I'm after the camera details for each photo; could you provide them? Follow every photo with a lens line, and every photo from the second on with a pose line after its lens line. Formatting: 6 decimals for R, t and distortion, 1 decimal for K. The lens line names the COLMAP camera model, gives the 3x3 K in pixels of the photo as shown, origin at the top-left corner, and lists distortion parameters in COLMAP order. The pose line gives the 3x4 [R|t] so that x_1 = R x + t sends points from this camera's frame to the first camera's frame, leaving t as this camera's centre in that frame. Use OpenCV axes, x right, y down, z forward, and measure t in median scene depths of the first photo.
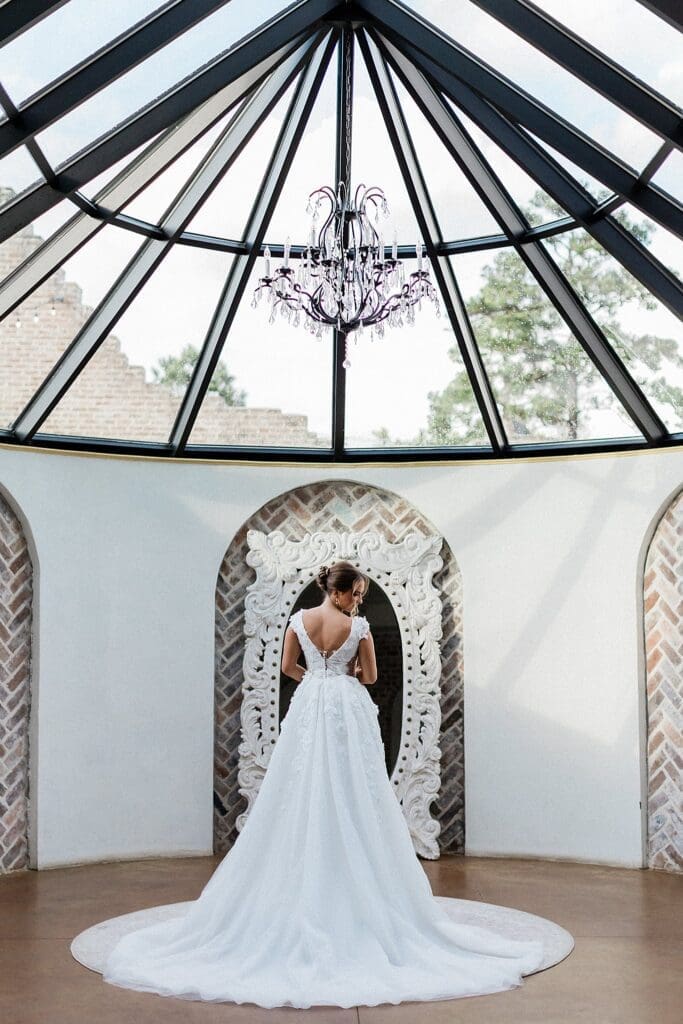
lens RADIAL K [[1461.4, 0, 341.5], [0, 1461.4, 512.0], [0, 0, 1]] dist [0.006619, 0.027699]
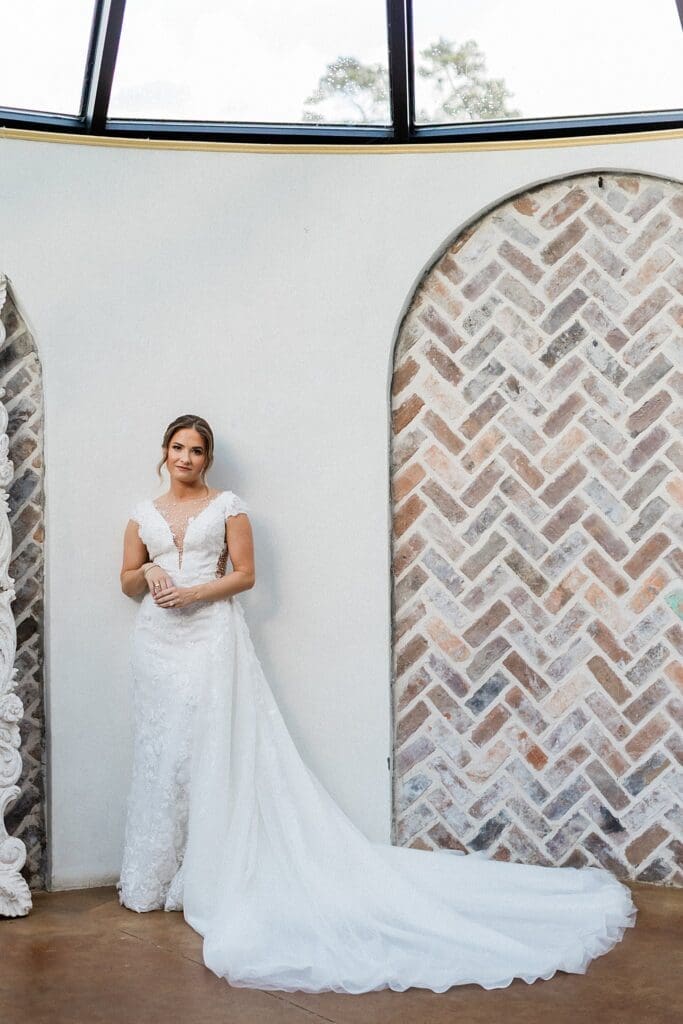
lens RADIAL K [[1461.4, 0, 341.5], [0, 1461.4, 512.0], [0, 0, 1]] dist [0.006619, 0.027699]
pose [[0.771149, -0.021450, 0.636294, -0.168722], [-0.044756, 0.995133, 0.087789, 0.048347], [-0.635080, -0.096177, 0.766436, 0.547065]]
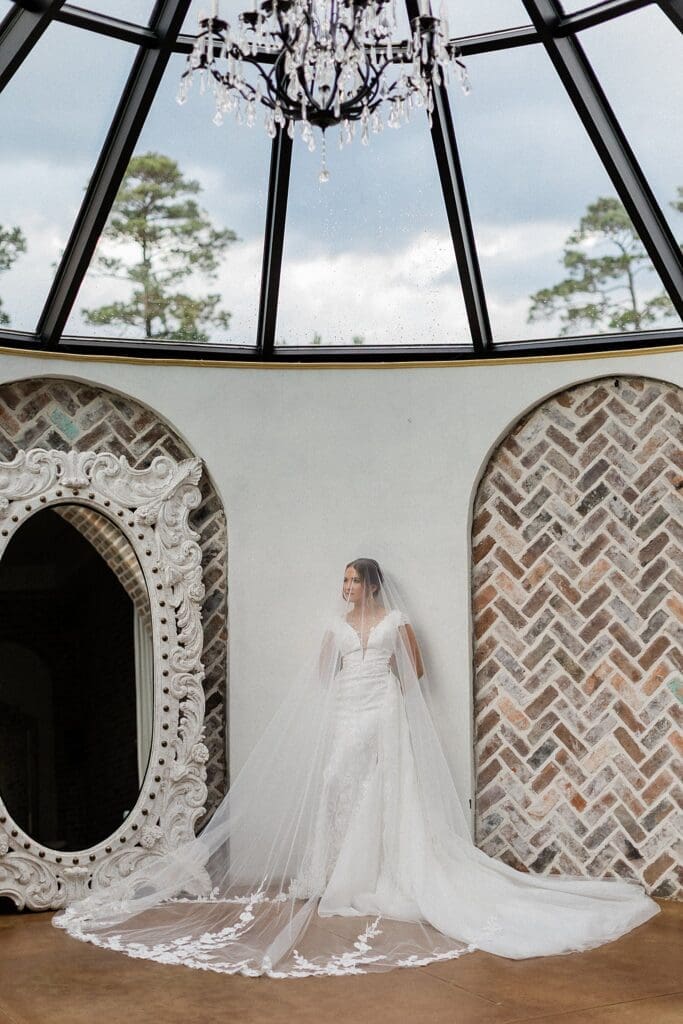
lens RADIAL K [[1461.4, 0, 341.5], [0, 1461.4, 512.0], [0, 0, 1]] dist [0.006619, 0.027699]
pose [[0.877581, 0.020719, 0.478981, -0.230890], [-0.032123, 0.999362, 0.015625, 0.029440], [-0.478352, -0.029098, 0.877686, 0.320380]]
